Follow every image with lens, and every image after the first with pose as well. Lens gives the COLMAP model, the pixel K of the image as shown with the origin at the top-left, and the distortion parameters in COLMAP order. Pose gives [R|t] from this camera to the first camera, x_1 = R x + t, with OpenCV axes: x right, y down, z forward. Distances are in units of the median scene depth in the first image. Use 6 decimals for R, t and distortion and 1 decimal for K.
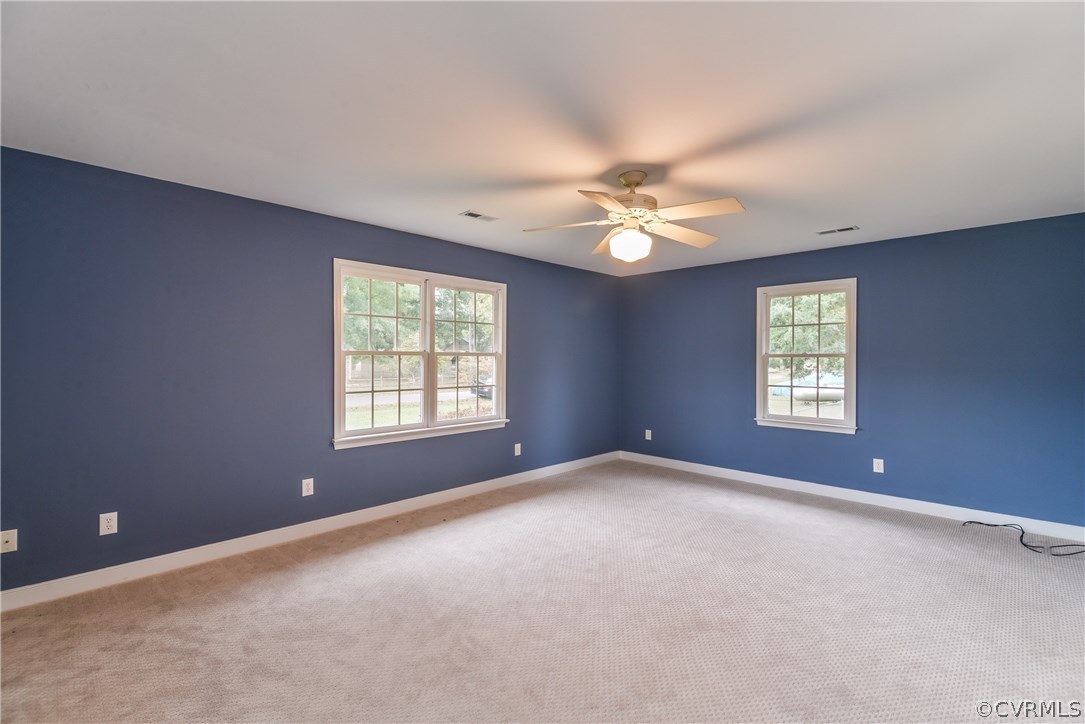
lens RADIAL K [[480.3, 0, 542.8], [0, 480.3, 359.9], [0, 0, 1]] dist [0.000463, -0.000122]
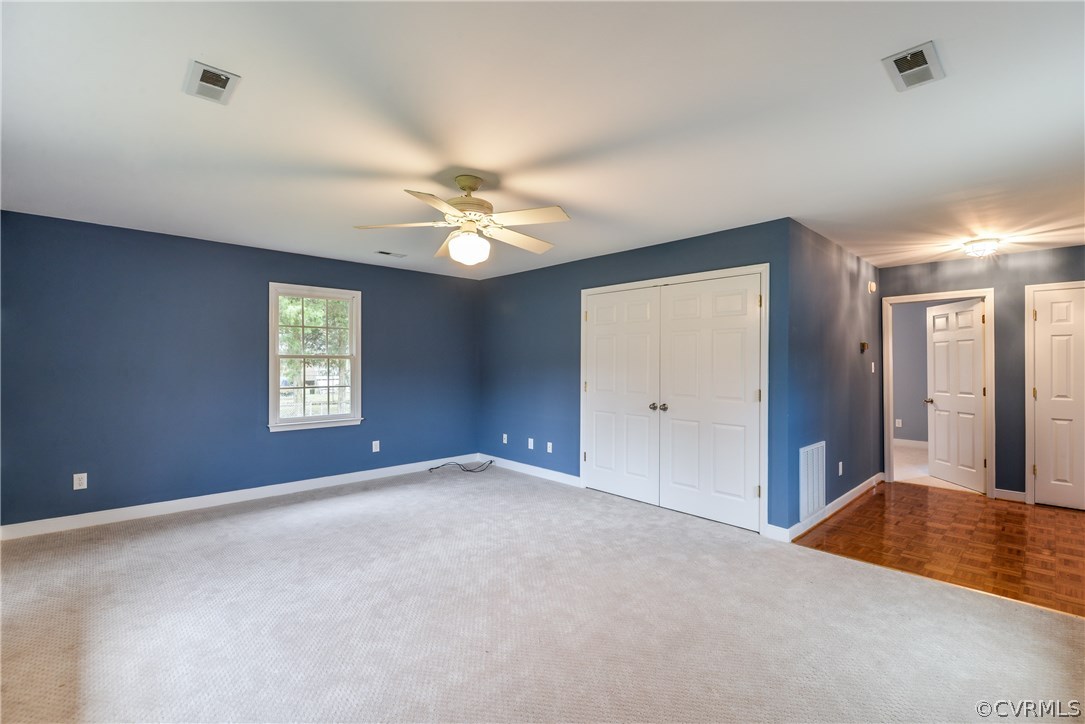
lens RADIAL K [[480.3, 0, 542.8], [0, 480.3, 359.9], [0, 0, 1]] dist [0.000463, -0.000122]
pose [[0.039615, 0.000798, 0.999215, -0.715318], [-0.002445, 0.999997, -0.000702, -0.005130], [-0.999212, -0.002415, 0.039617, 0.704848]]
